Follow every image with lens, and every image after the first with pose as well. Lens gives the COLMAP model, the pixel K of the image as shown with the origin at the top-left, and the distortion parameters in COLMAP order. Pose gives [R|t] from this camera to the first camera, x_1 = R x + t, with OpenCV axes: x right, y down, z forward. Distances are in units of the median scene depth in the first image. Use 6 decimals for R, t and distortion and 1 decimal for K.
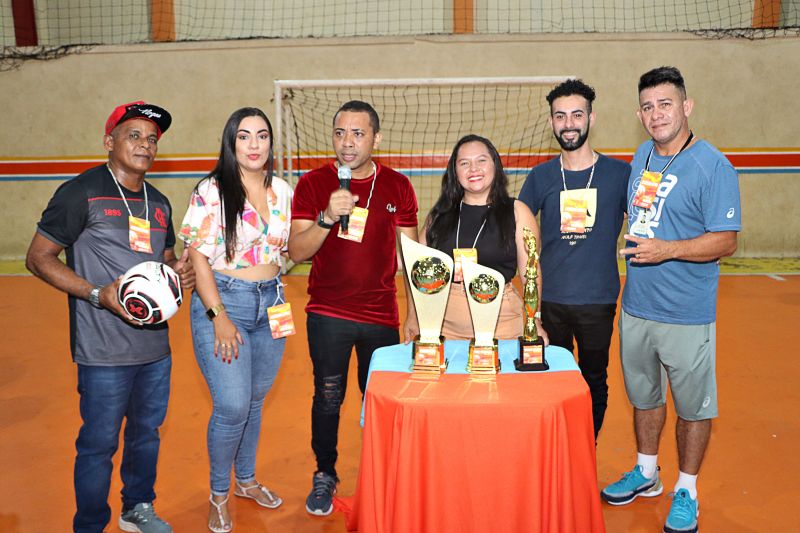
lens RADIAL K [[737.7, 0, 401.0], [0, 737.7, 271.8], [0, 0, 1]] dist [-0.021513, 0.000000]
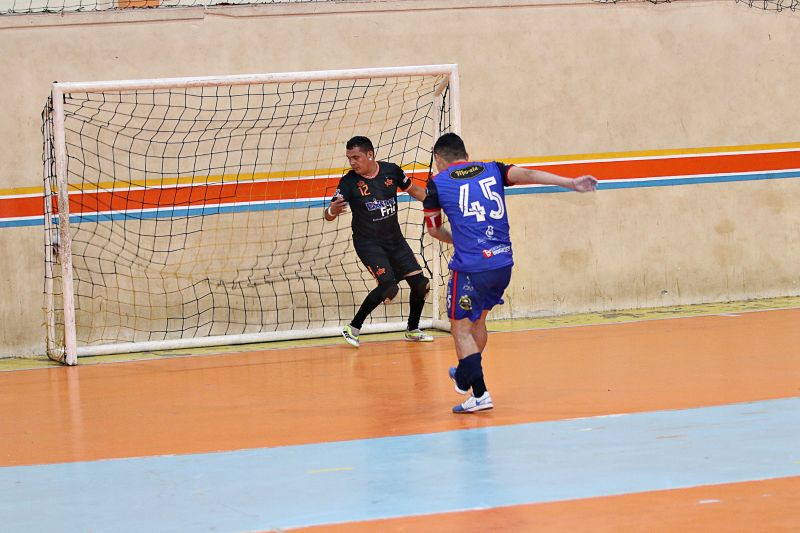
lens RADIAL K [[2599.6, 0, 399.9], [0, 2599.6, 266.1], [0, 0, 1]] dist [-0.297028, 0.000000]
pose [[0.924729, -0.059731, 0.375910, -0.712669], [0.111937, 0.986613, -0.118592, 0.209838], [-0.363794, 0.151744, 0.919036, -1.187537]]
